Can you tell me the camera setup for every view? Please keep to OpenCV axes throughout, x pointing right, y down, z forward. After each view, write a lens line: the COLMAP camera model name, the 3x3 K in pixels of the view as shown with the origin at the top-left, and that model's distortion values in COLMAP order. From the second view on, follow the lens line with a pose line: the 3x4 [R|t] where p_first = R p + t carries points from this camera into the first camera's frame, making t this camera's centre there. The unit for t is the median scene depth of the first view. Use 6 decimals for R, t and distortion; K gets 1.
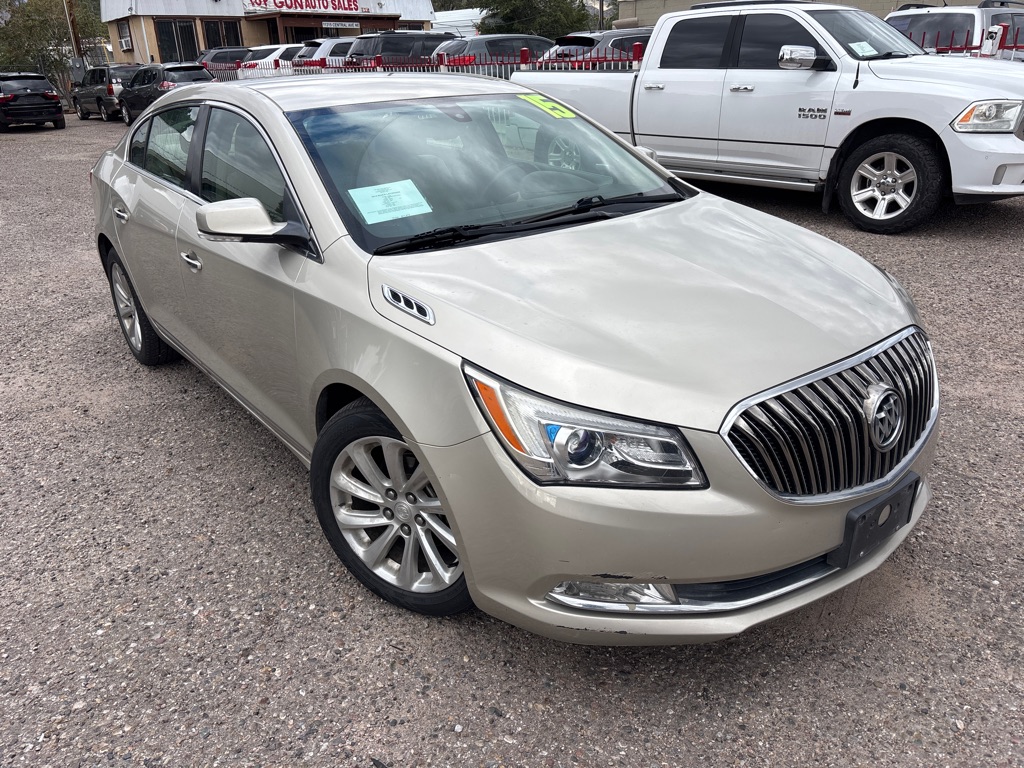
lens RADIAL K [[789.2, 0, 512.5], [0, 789.2, 389.7], [0, 0, 1]] dist [0.051348, -0.064720]
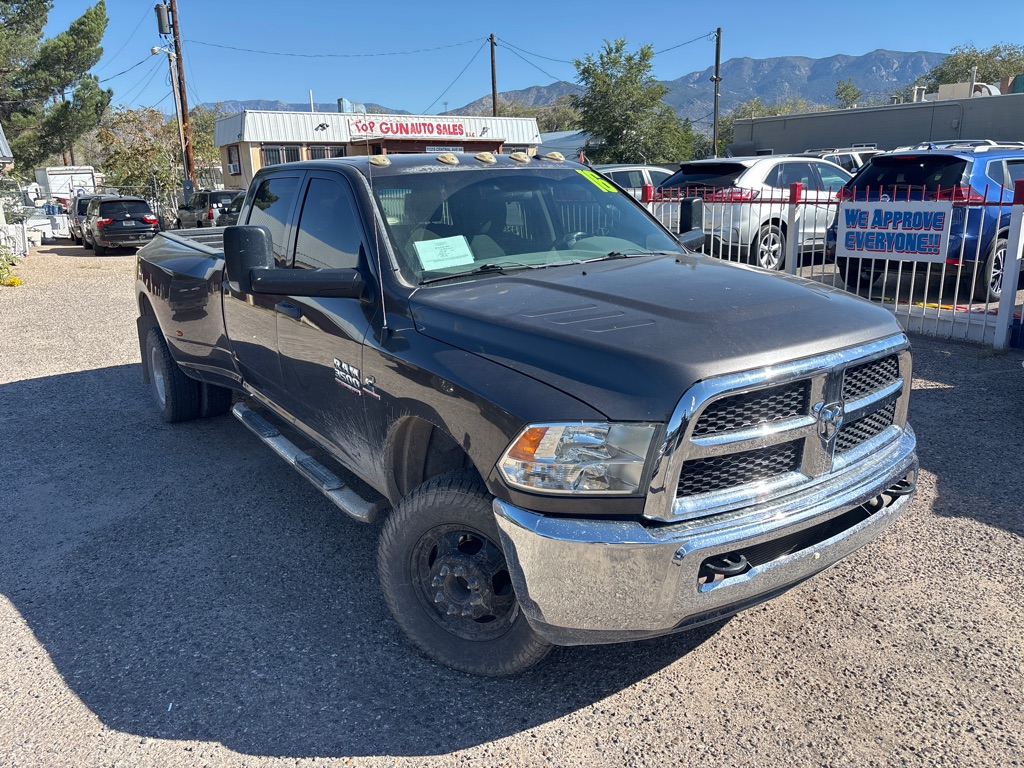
lens RADIAL K [[792.7, 0, 508.5], [0, 792.7, 389.6], [0, 0, 1]] dist [0.016155, -0.002207]
pose [[0.992279, 0.034274, -0.119195, -0.044121], [-0.049228, 0.990951, -0.124869, -0.201545], [0.113837, 0.129772, 0.984987, 0.361830]]
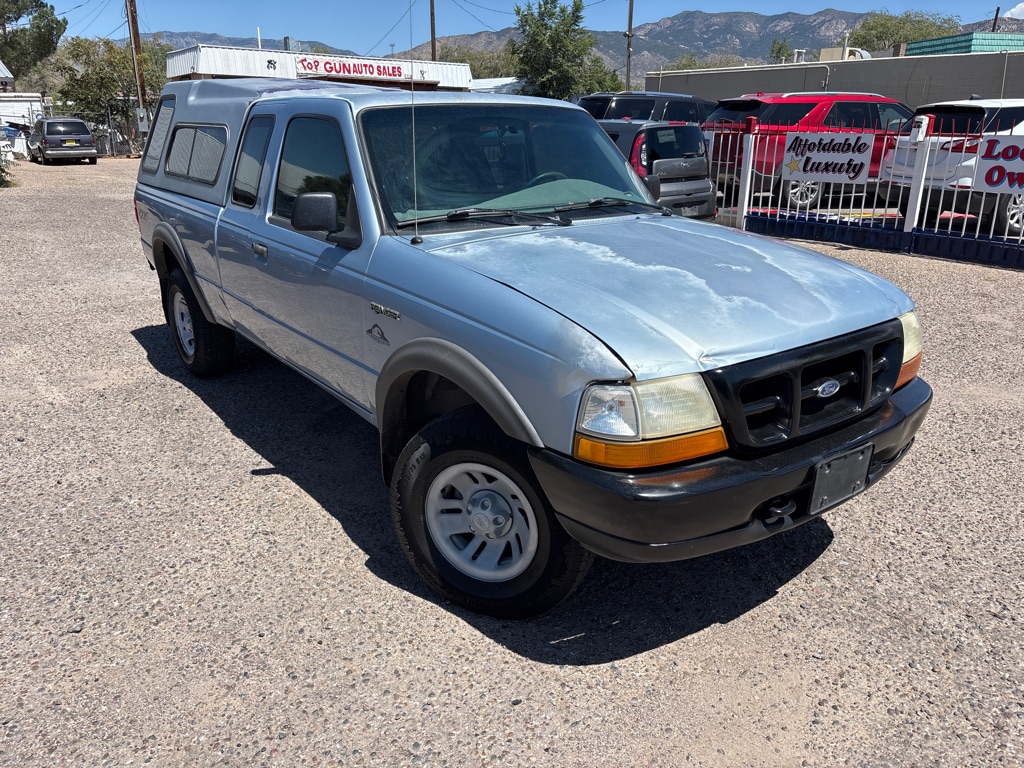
lens RADIAL K [[788.3, 0, 508.0], [0, 788.3, 379.7], [0, 0, 1]] dist [0.061158, -0.076904]
pose [[0.997336, 0.054550, -0.048432, 0.115502], [-0.058343, 0.995030, -0.080689, 0.047366], [0.043790, 0.083299, 0.995562, -0.143085]]
